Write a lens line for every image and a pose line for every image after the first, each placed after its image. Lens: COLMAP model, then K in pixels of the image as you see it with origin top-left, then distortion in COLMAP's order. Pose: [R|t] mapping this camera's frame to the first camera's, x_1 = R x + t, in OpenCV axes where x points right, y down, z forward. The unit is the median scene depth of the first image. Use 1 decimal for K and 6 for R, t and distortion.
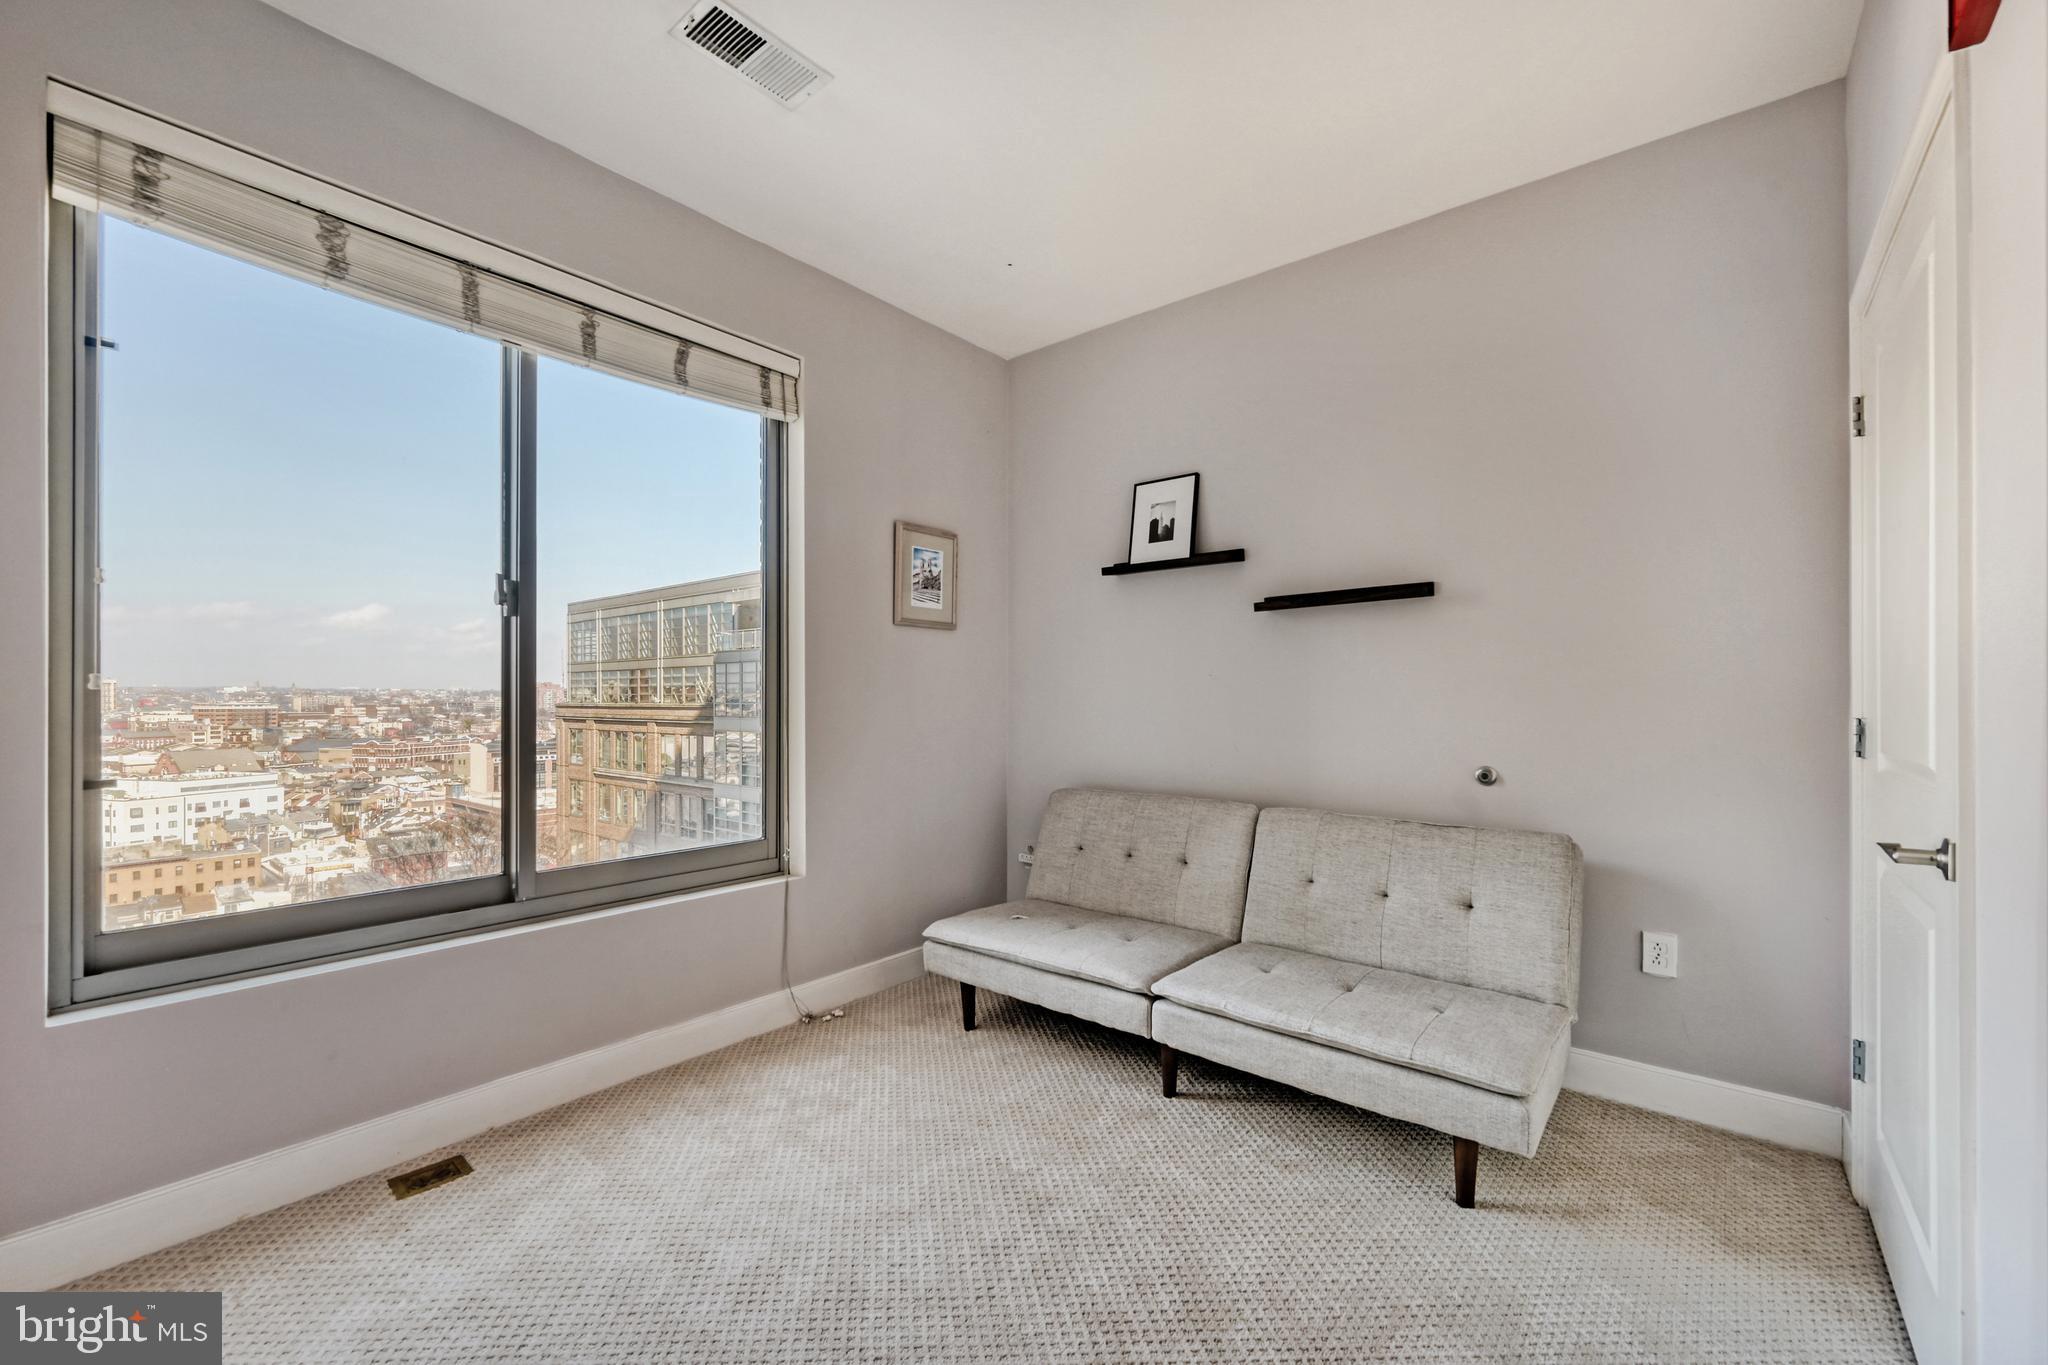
lens RADIAL K [[819.4, 0, 1032.8], [0, 819.4, 692.9], [0, 0, 1]] dist [-0.000075, -0.000441]
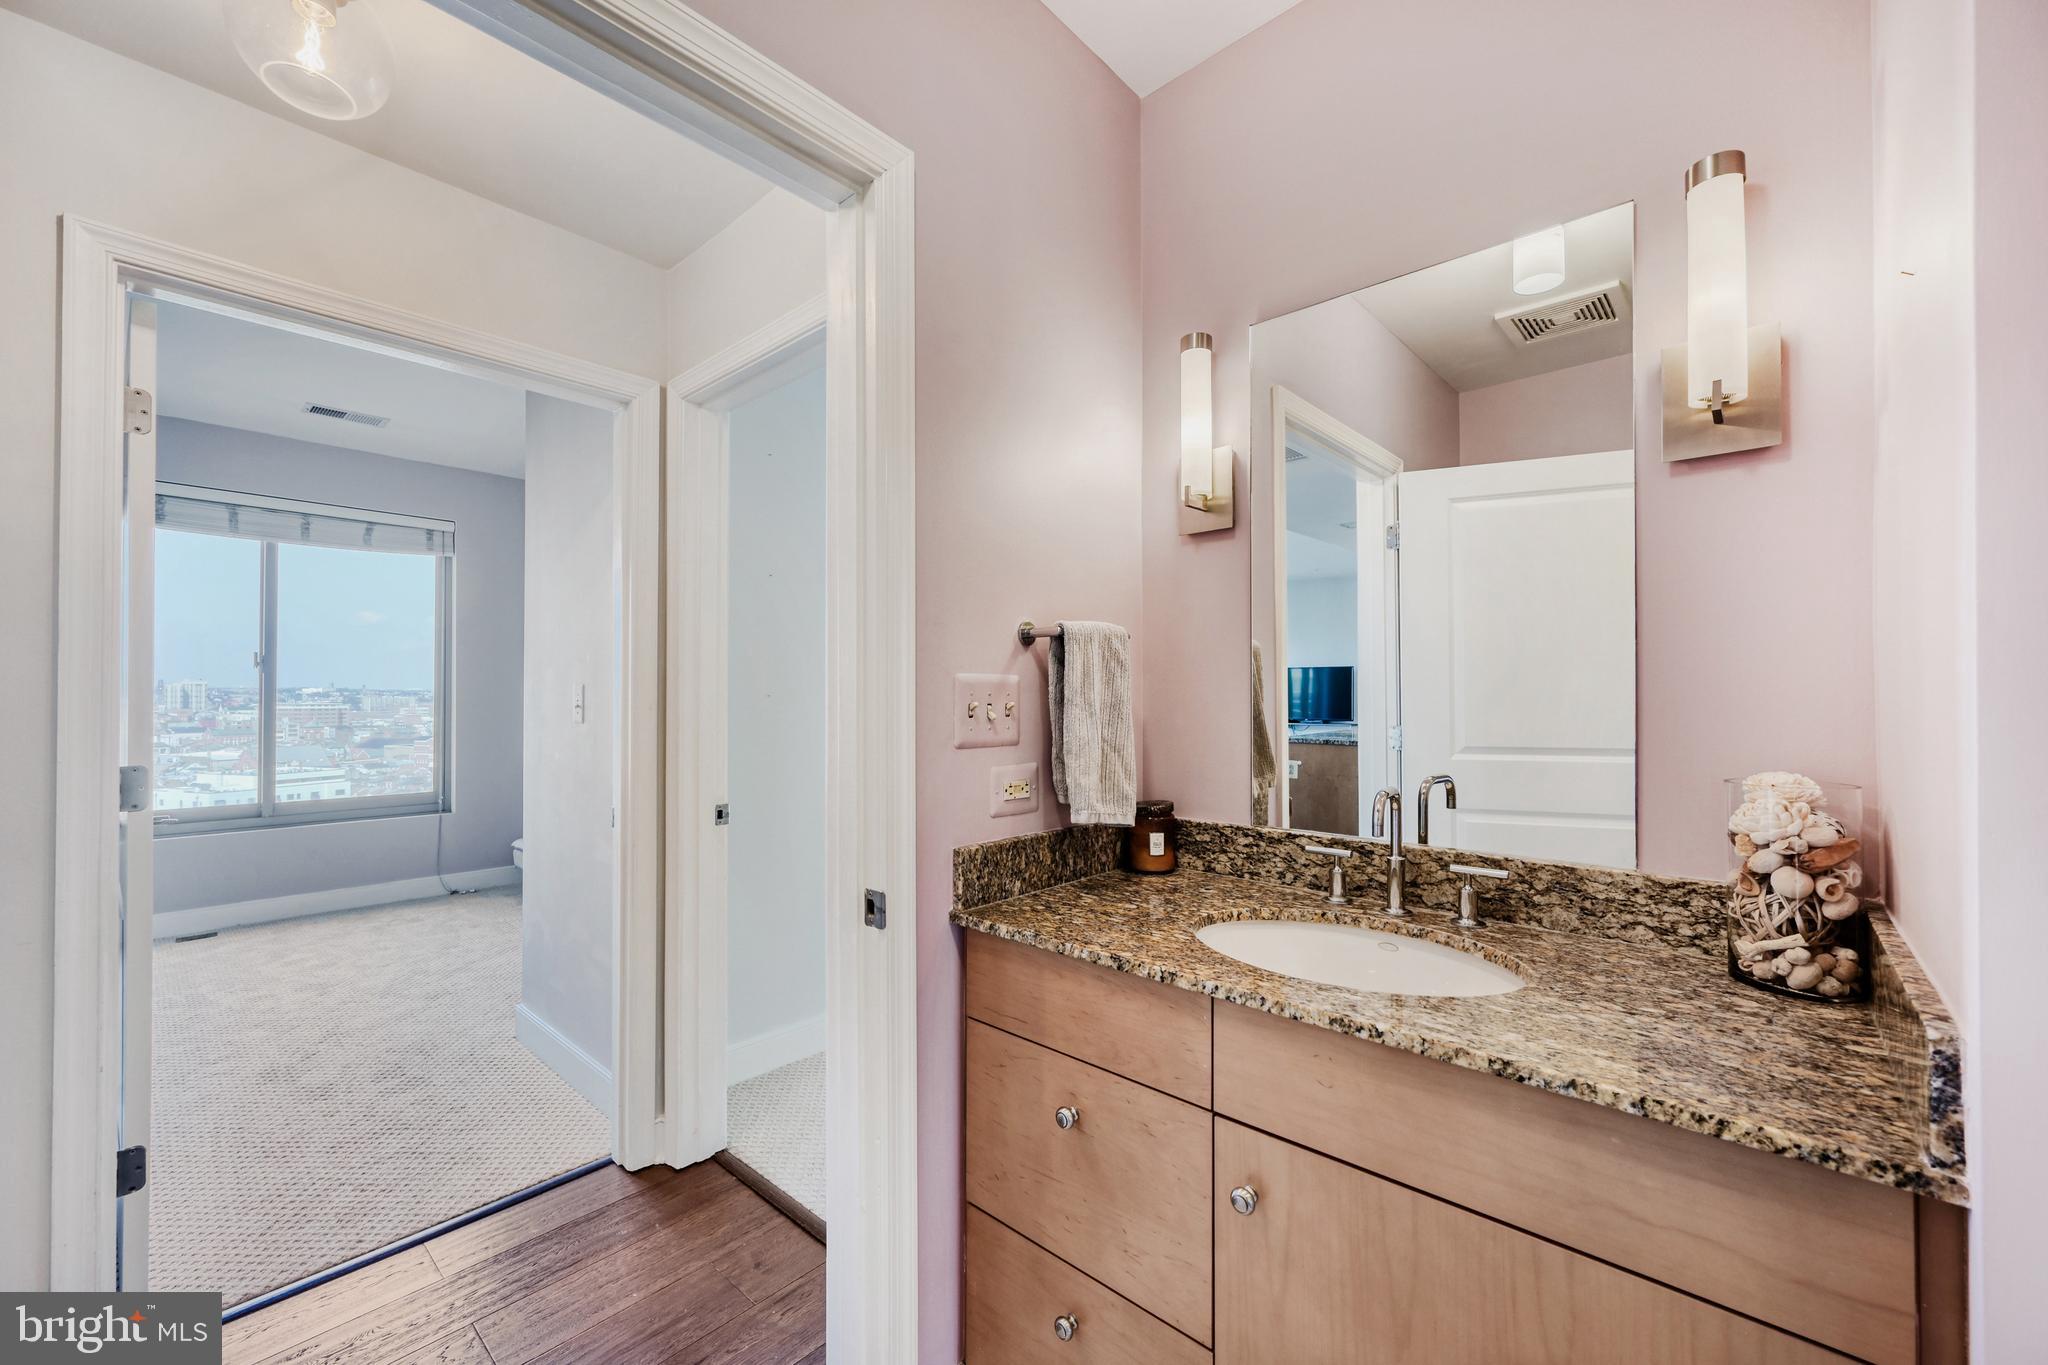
lens RADIAL K [[807.8, 0, 1022.2], [0, 807.8, 686.5], [0, 0, 1]] dist [-0.001064, -0.000086]
pose [[0.998670, -0.002181, -0.051520, 1.030384], [0.001831, 0.999975, -0.006854, -0.035744], [0.051534, 0.006750, 0.998648, -0.678728]]
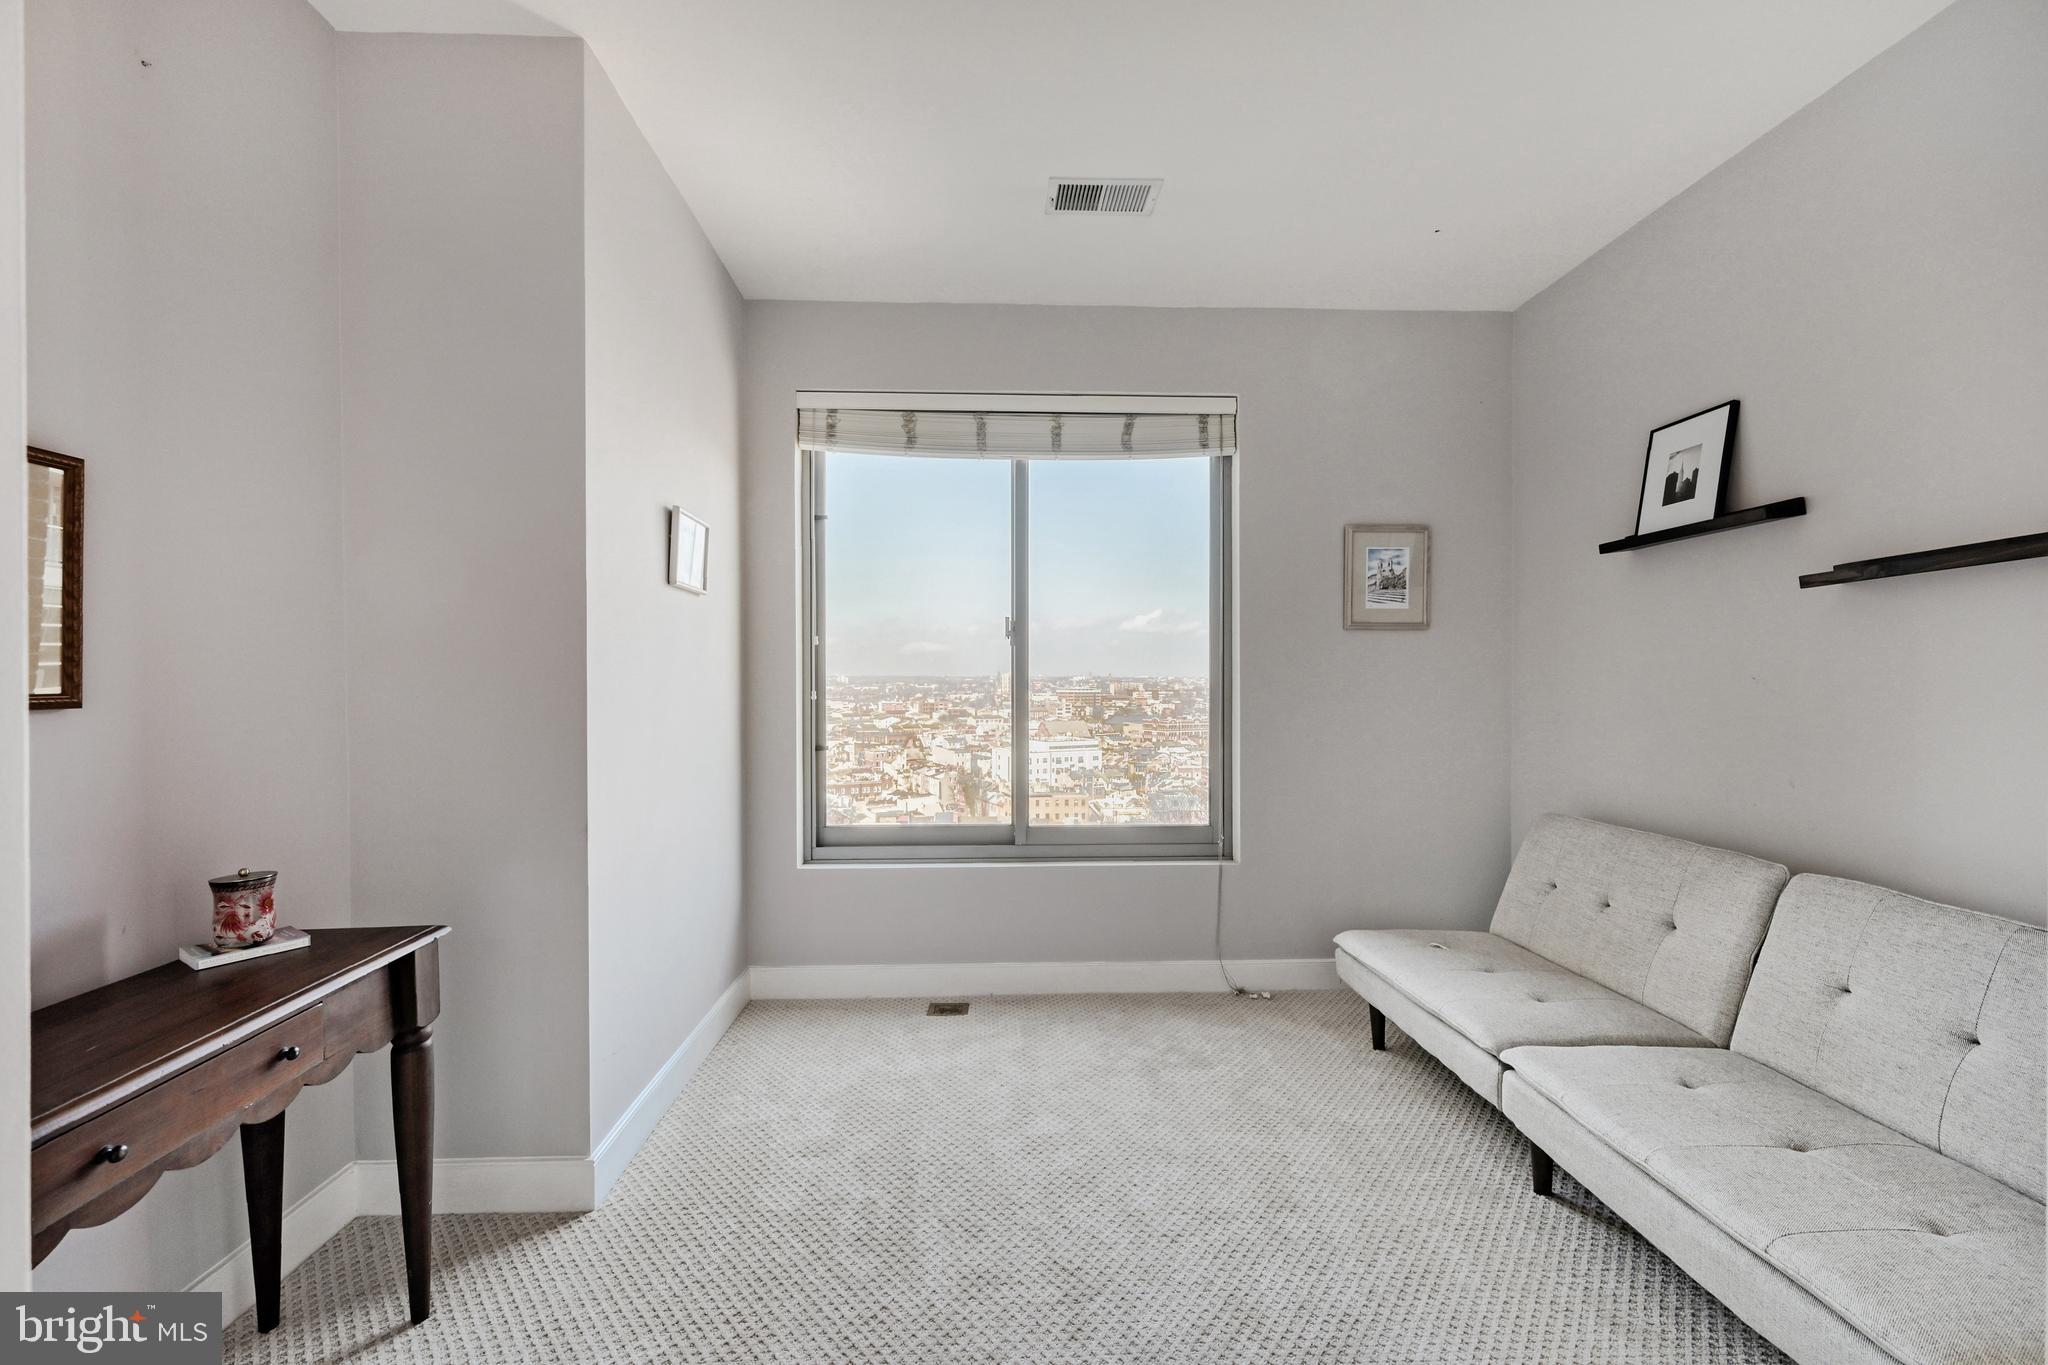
lens RADIAL K [[816.5, 0, 1021.9], [0, 816.5, 686.2], [0, 0, 1]] dist [0.000505, 0.000078]
pose [[0.665512, 0.000964, -0.746386, 0.347426], [0.005893, 0.999961, 0.006546, -0.025013], [0.746364, -0.008755, 0.665481, 0.045899]]
